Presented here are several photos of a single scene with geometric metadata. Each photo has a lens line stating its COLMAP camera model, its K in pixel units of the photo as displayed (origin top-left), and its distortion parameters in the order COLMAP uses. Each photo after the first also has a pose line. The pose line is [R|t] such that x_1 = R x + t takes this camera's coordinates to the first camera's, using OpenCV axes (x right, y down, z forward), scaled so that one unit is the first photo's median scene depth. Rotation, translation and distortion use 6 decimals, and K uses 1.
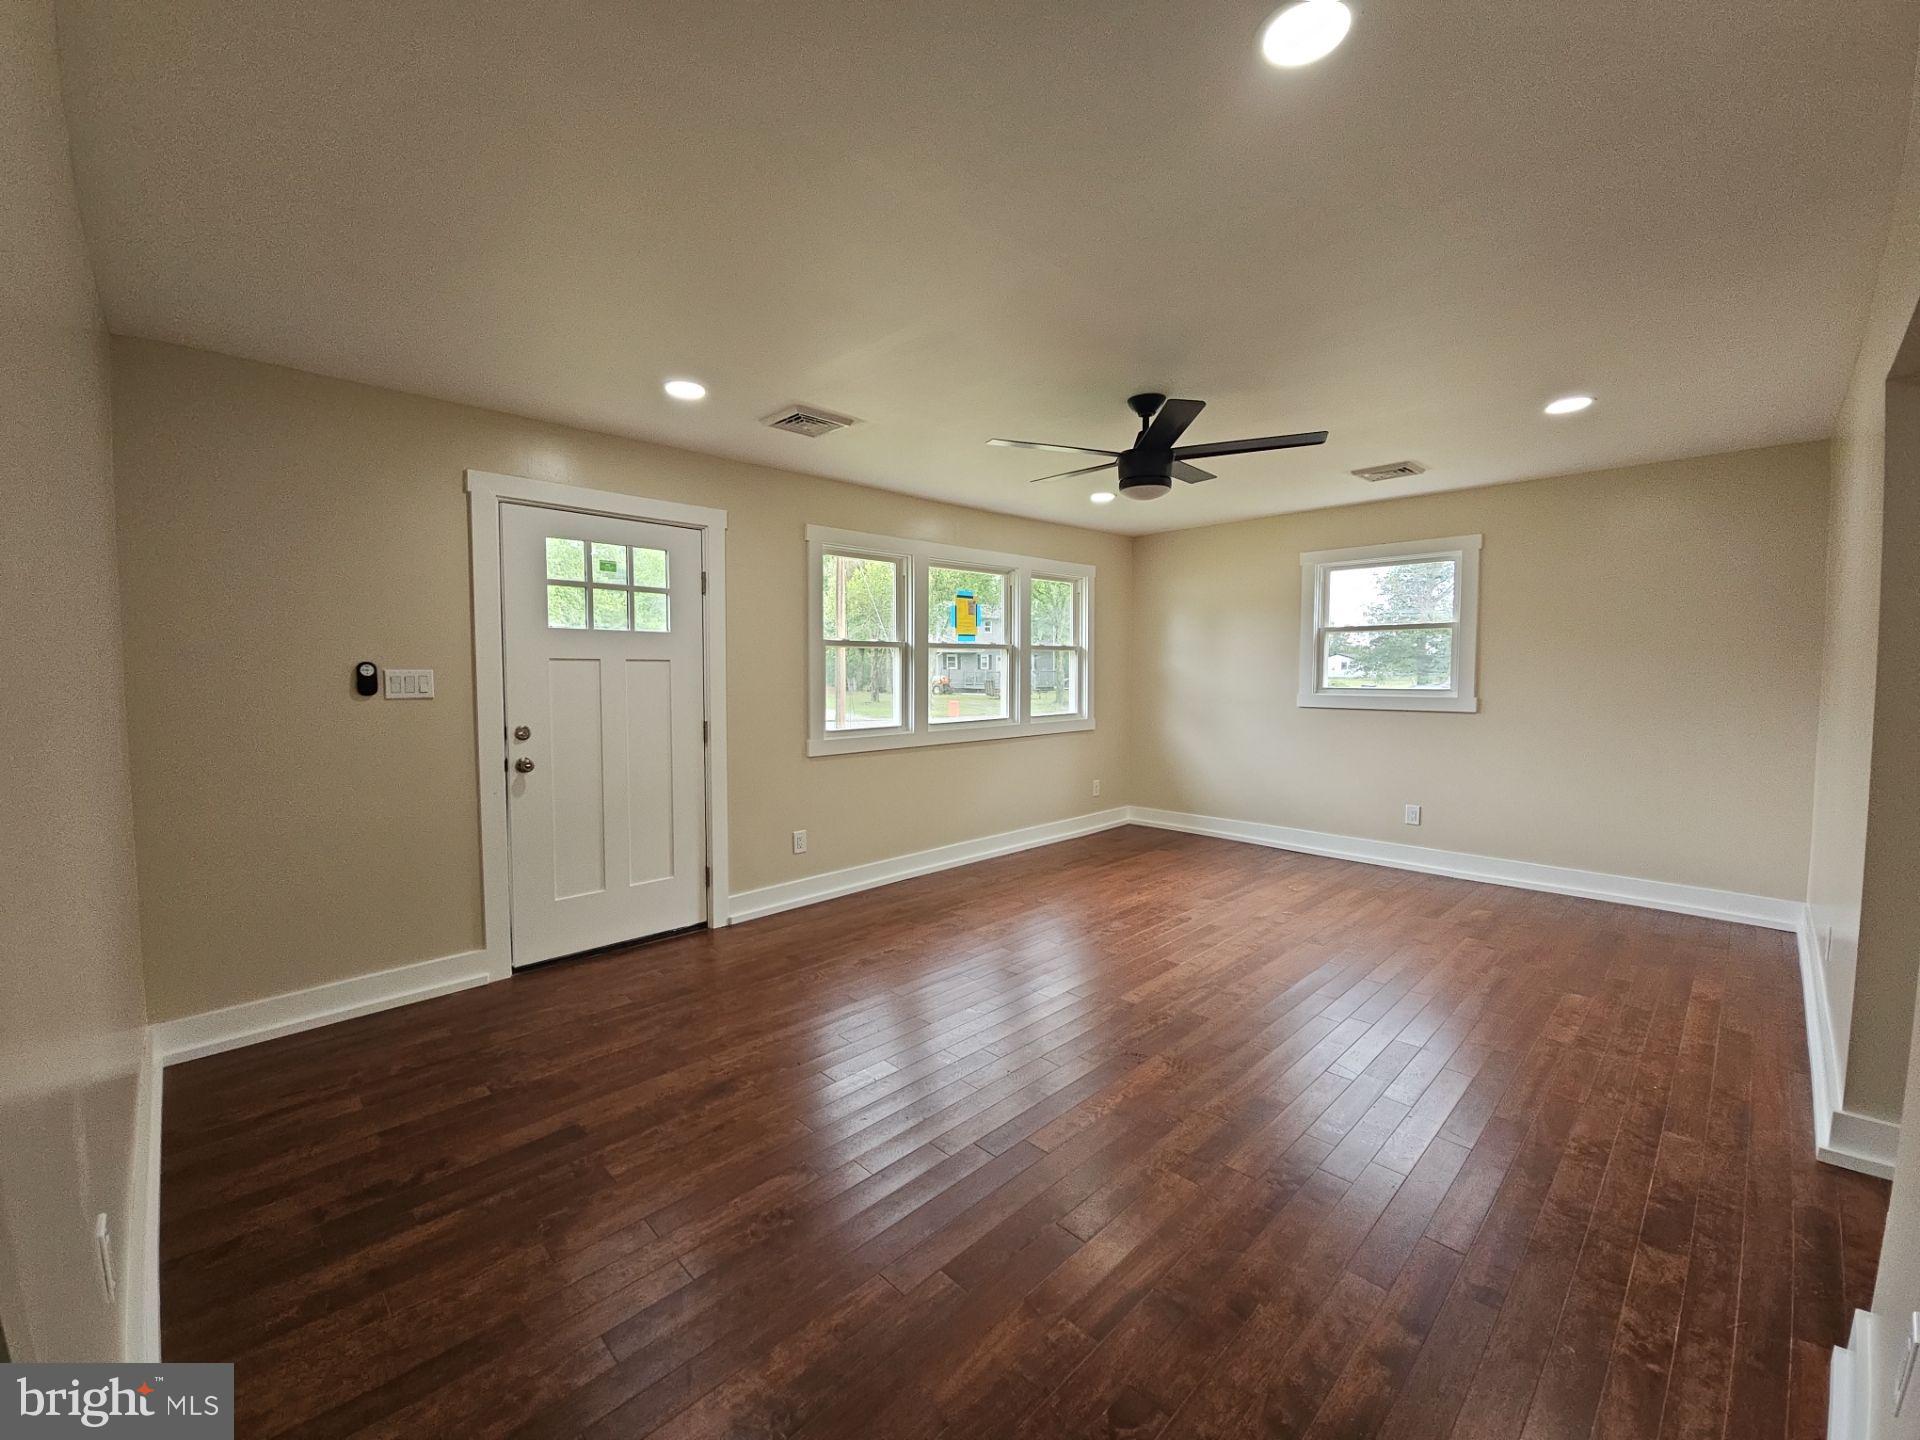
lens RADIAL K [[781.8, 0, 957.5], [0, 781.8, 716.4], [0, 0, 1]] dist [0.000206, -0.000010]
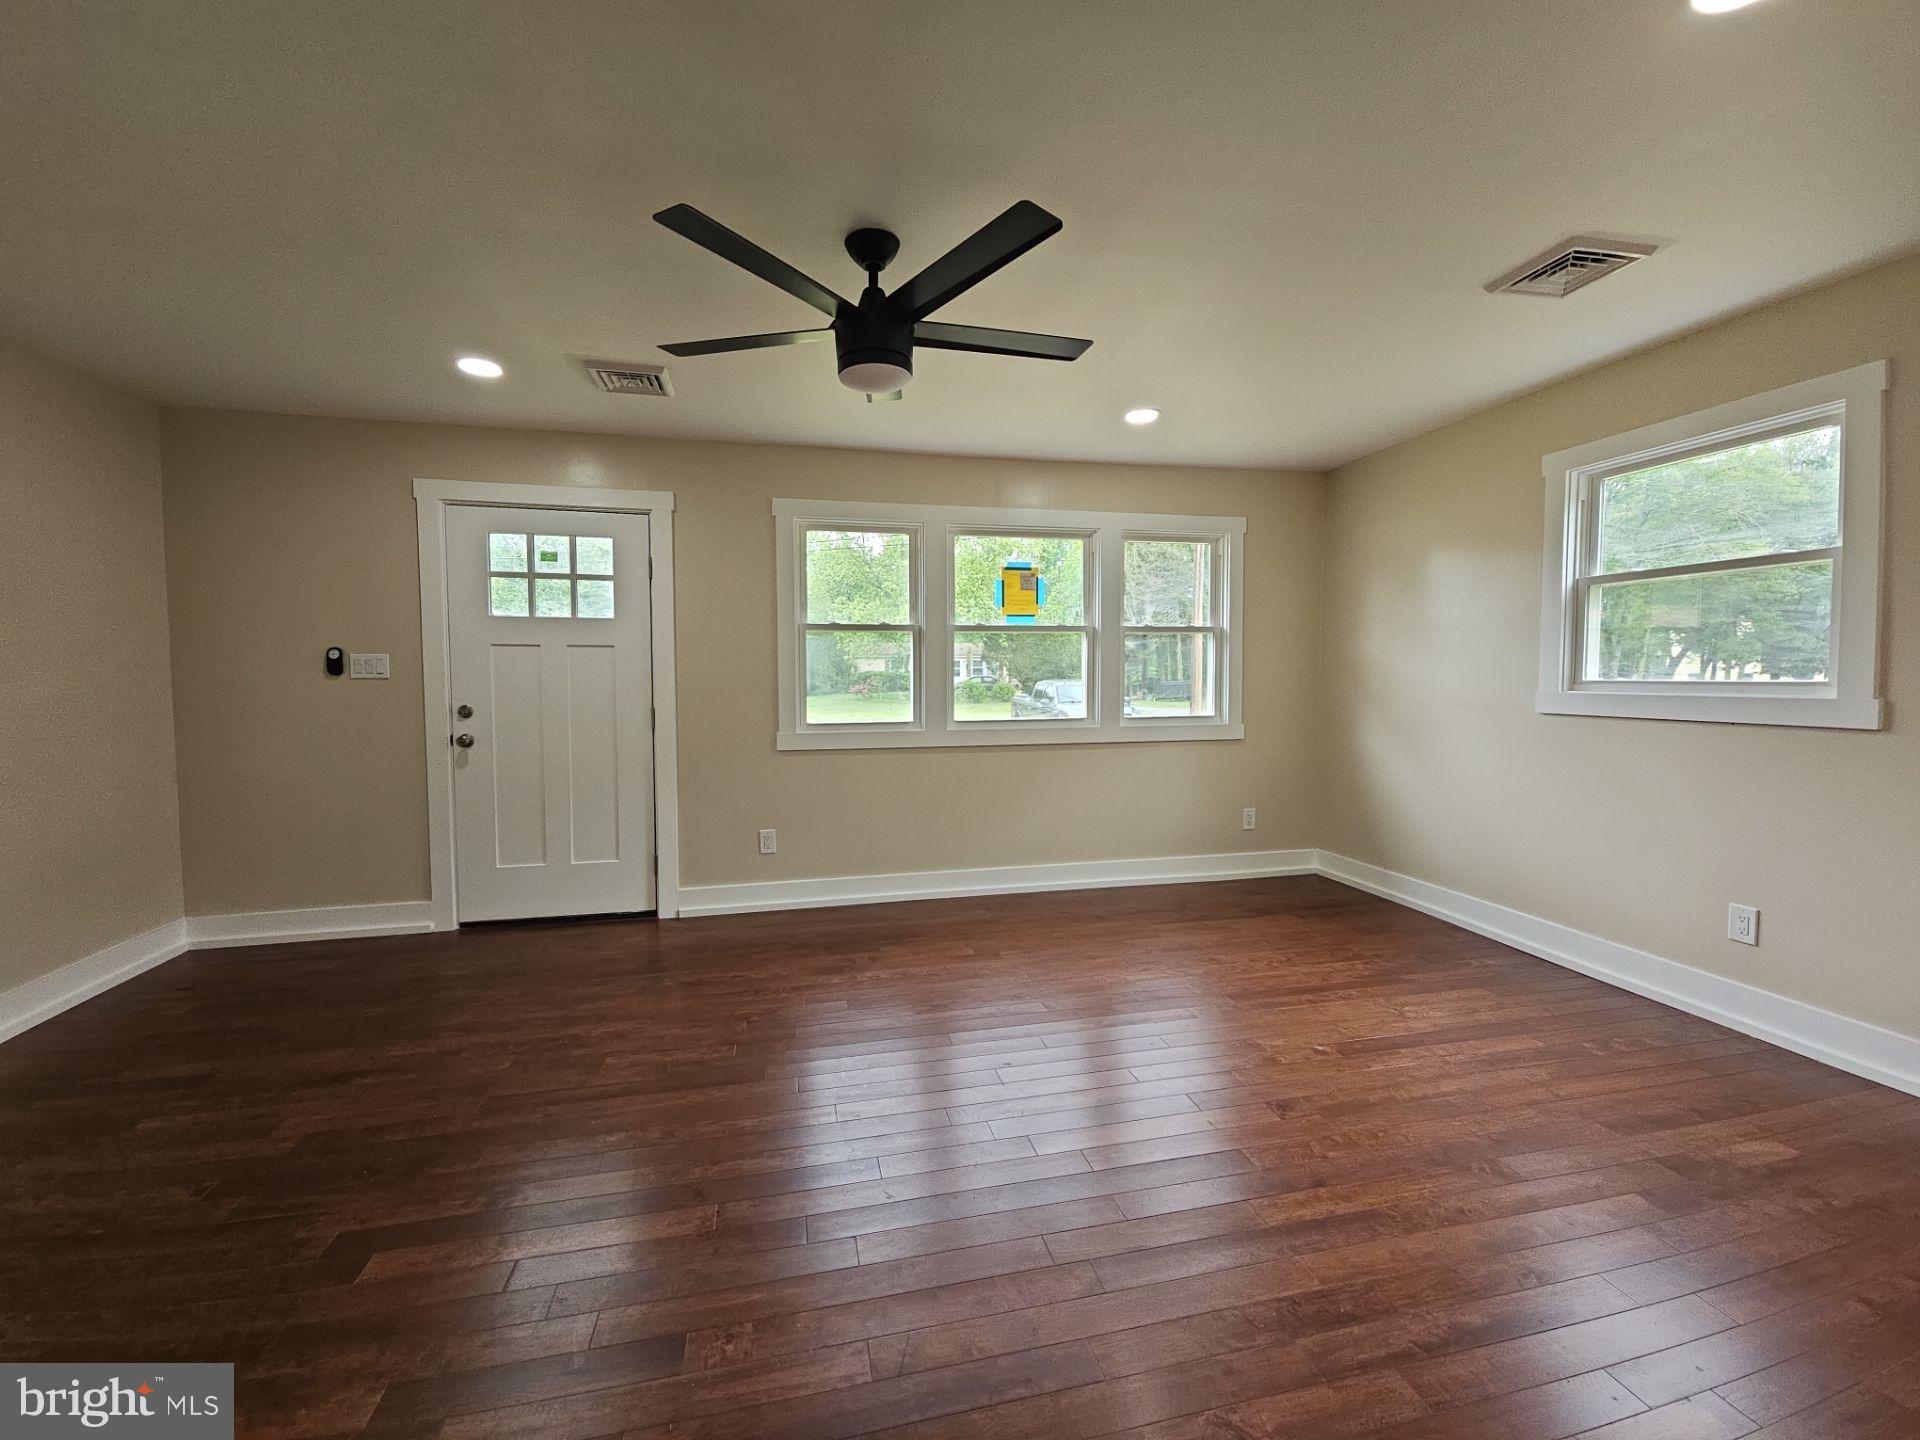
lens RADIAL K [[781.8, 0, 957.5], [0, 781.8, 716.4], [0, 0, 1]] dist [0.000206, -0.000010]
pose [[0.850261, 0.027022, -0.525667, 0.534598], [-0.030911, 0.999521, 0.001382, 0.004079], [0.525453, 0.015074, 0.850689, 0.367389]]
